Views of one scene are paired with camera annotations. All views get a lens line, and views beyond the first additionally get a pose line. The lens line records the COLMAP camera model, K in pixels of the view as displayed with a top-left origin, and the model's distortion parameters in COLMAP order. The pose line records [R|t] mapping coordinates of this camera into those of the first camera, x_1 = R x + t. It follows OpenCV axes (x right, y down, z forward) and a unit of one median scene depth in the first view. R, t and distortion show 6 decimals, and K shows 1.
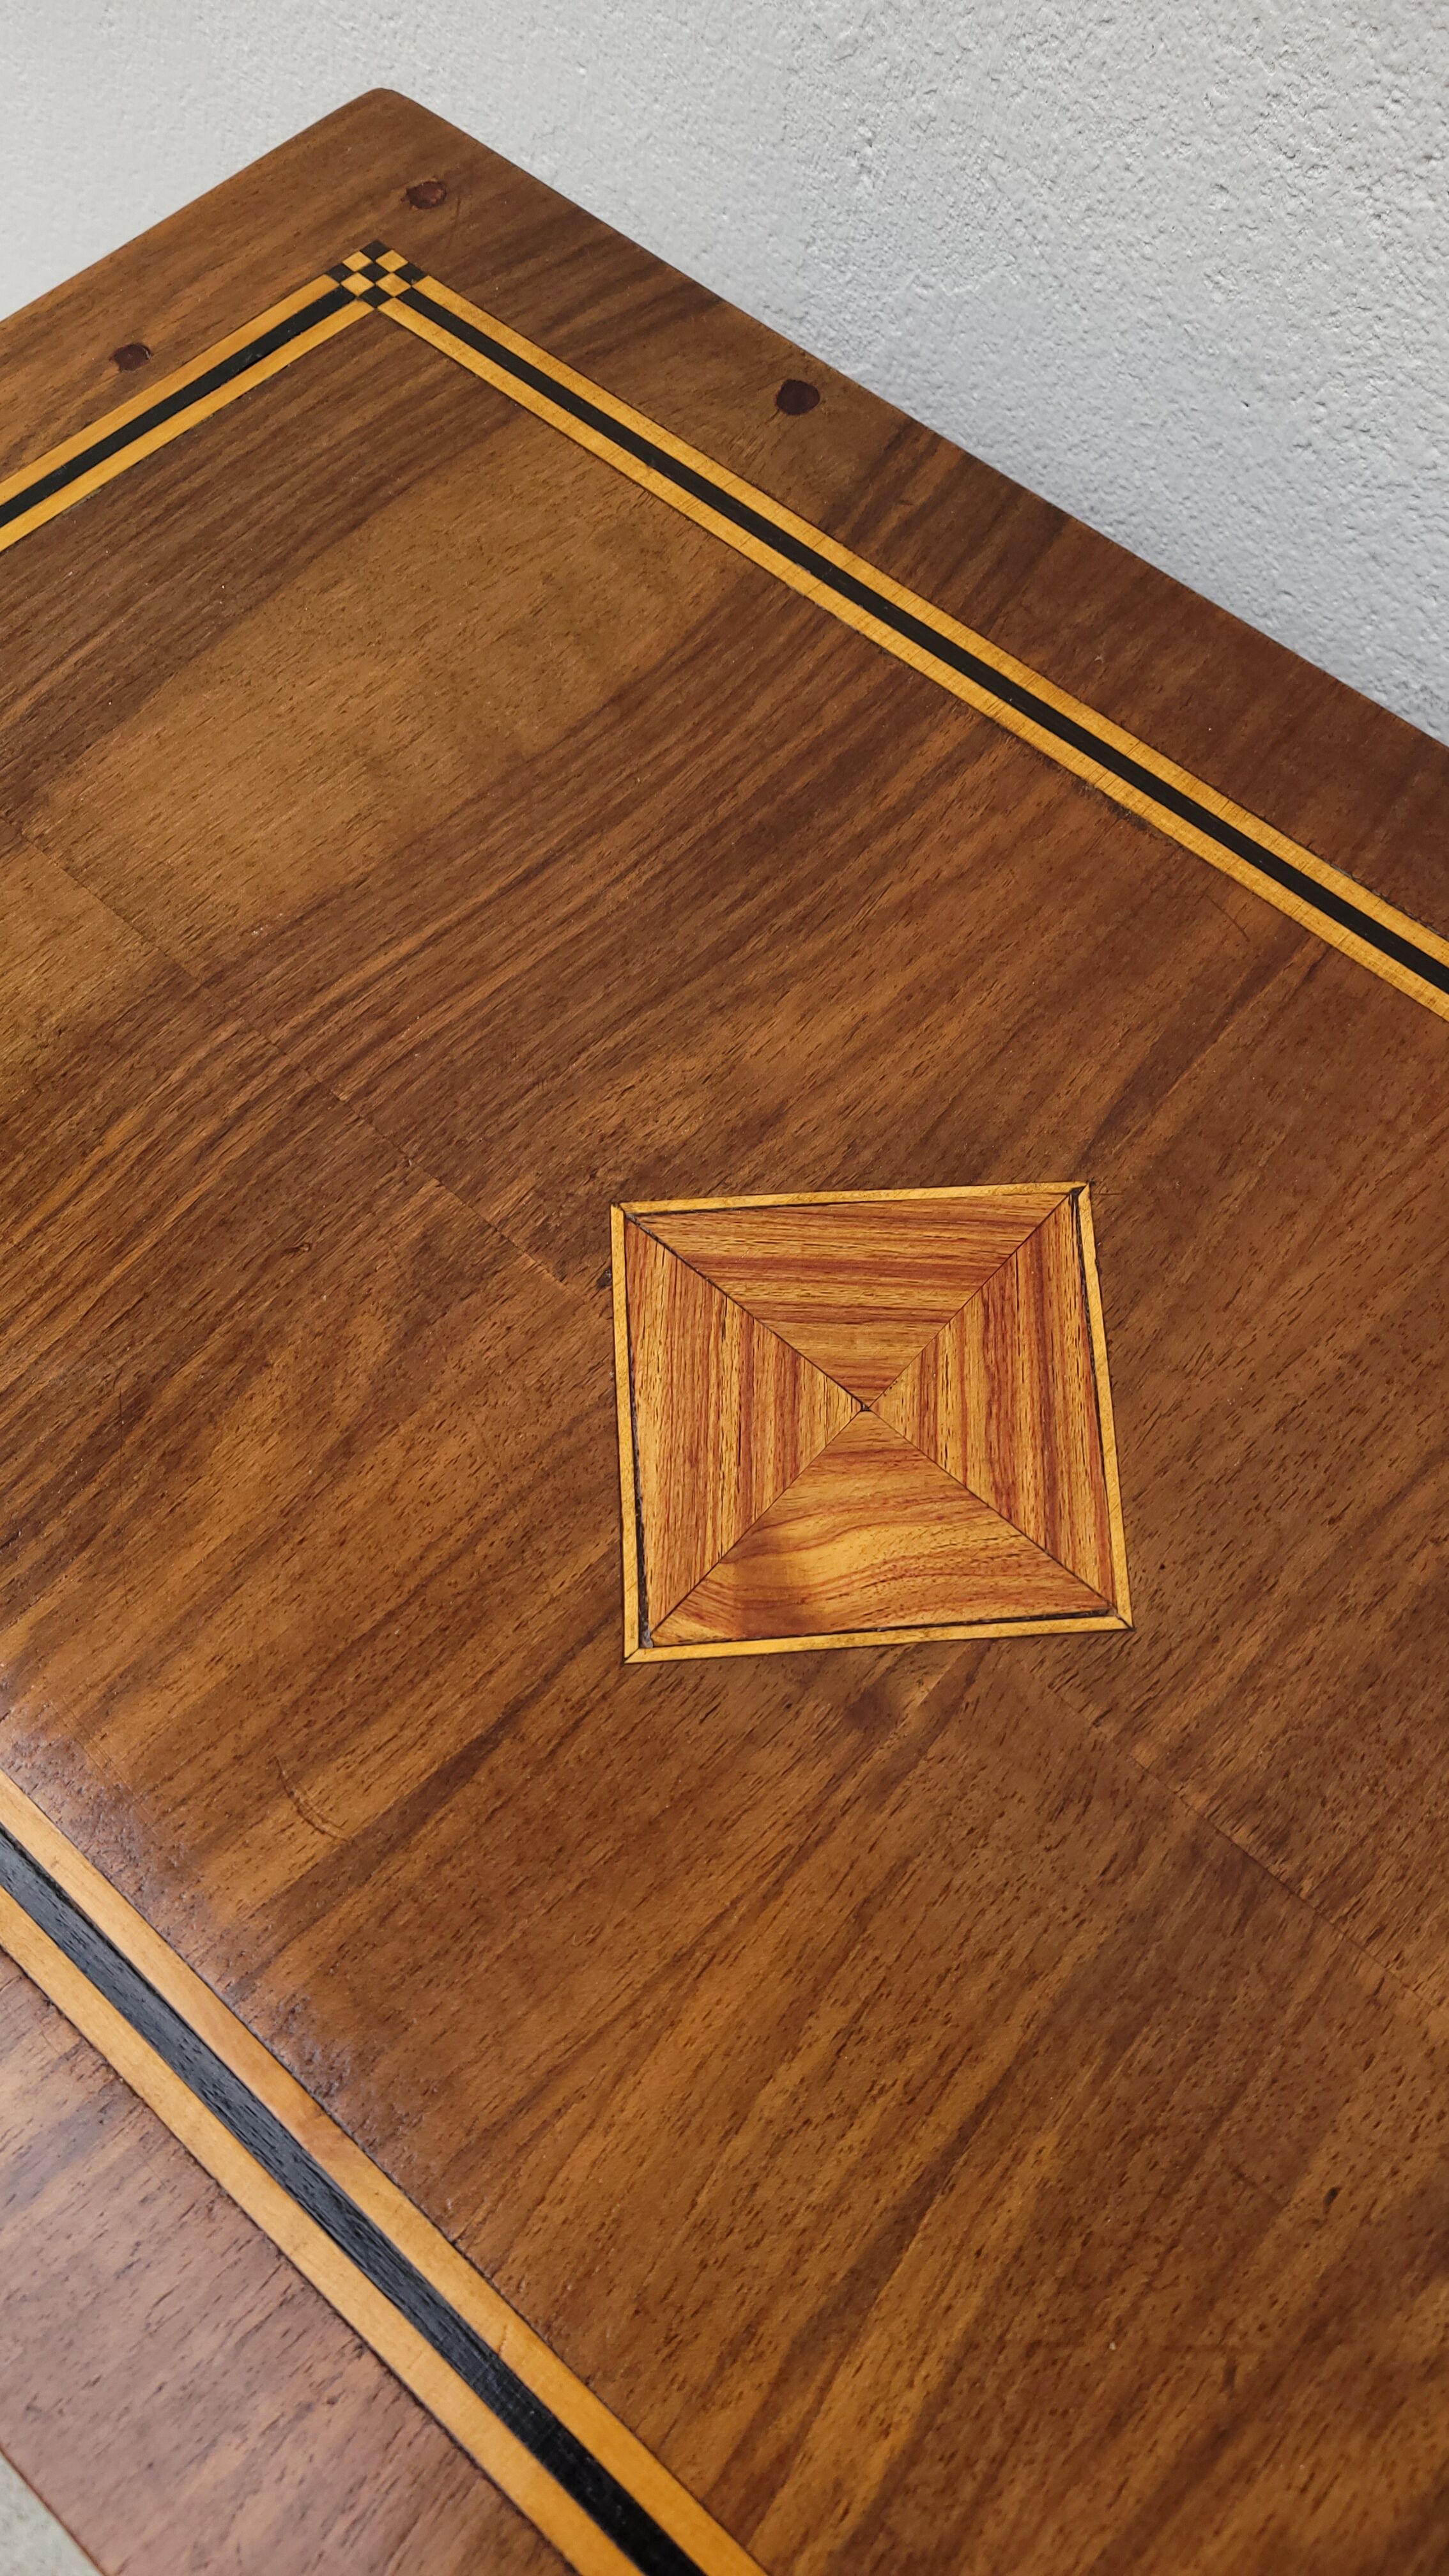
lens RADIAL K [[1967.3, 0, 759.3], [0, 1967.3, 1318.2], [0, 0, 1]] dist [0.027124, -0.019209]
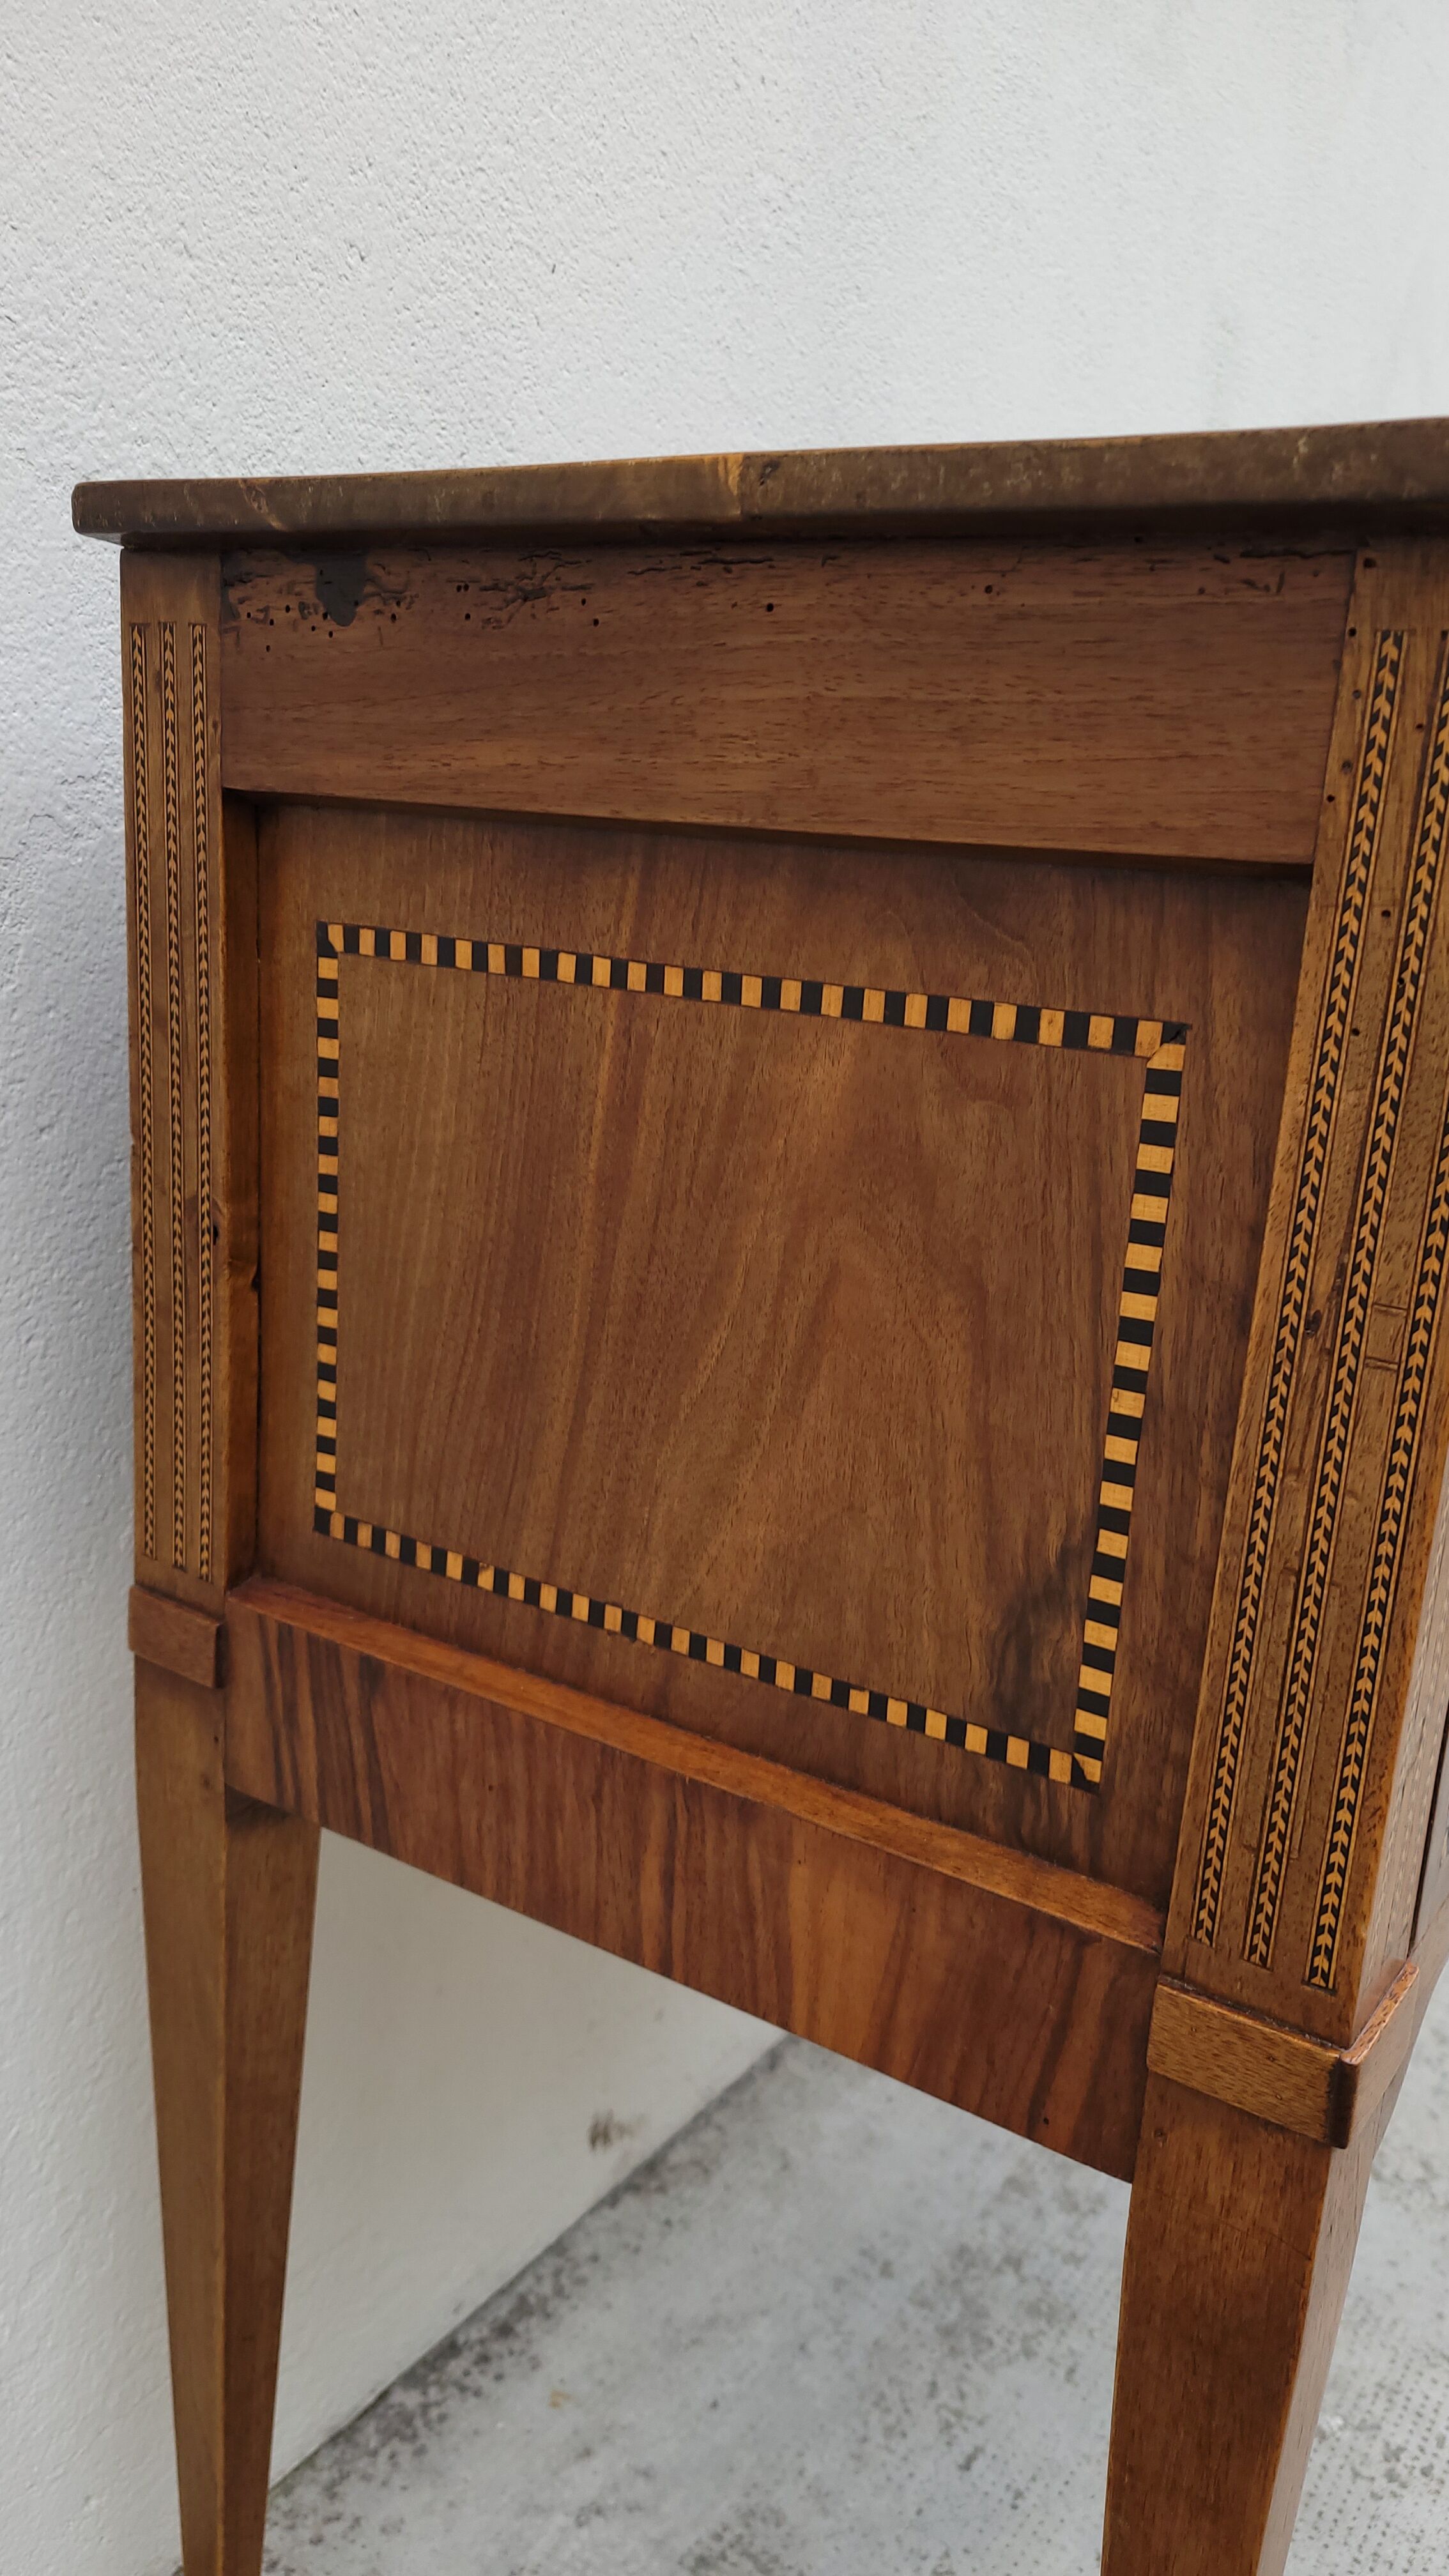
lens RADIAL K [[1954.7, 0, 751.9], [0, 1954.7, 1319.0], [0, 0, 1]] dist [0.031222, -0.014275]
pose [[-0.145301, -0.271975, 0.951272, -1.680577], [0.858422, 0.443402, 0.257890, -0.483514], [-0.491935, 0.854064, 0.169042, 1.277026]]
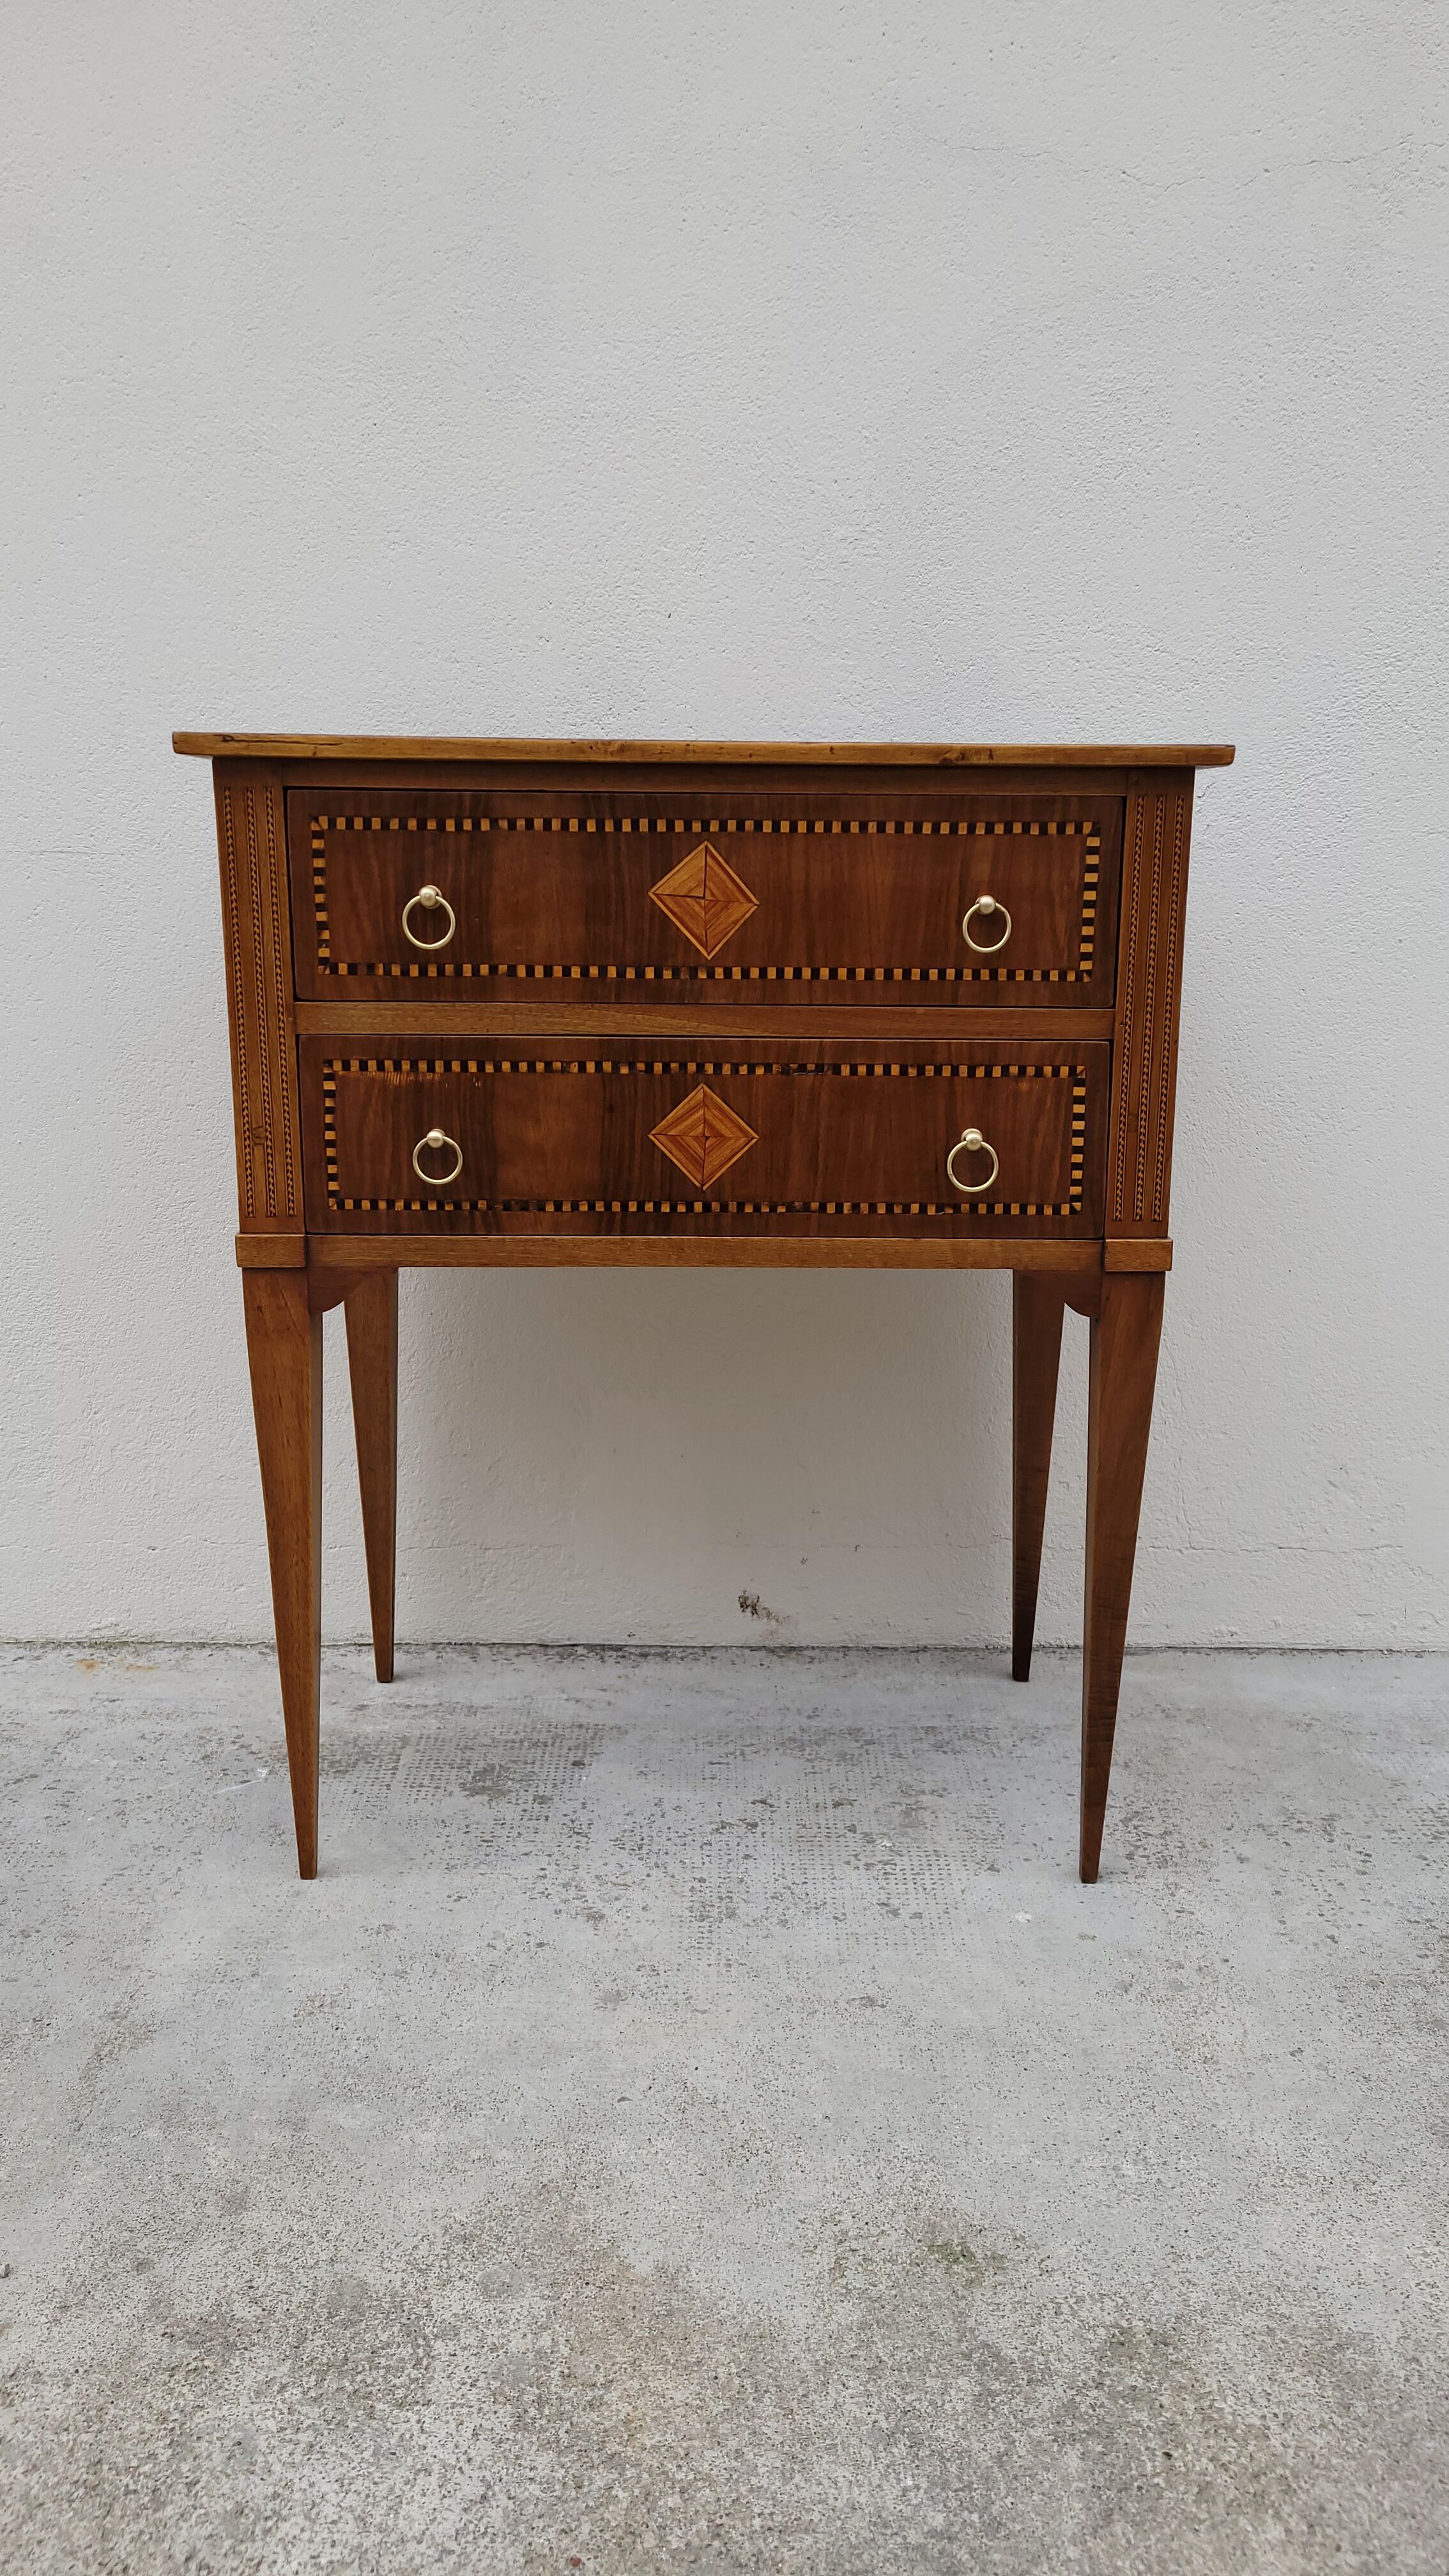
lens RADIAL K [[1919.9, 0, 736.3], [0, 1919.9, 1297.6], [0, 0, 1]] dist [0.056232, -0.038212]
pose [[0.740217, -0.155949, 0.654033, -2.332473], [0.604942, 0.579036, -0.546591, 2.527369], [-0.293468, 0.800248, 0.522953, -0.193506]]
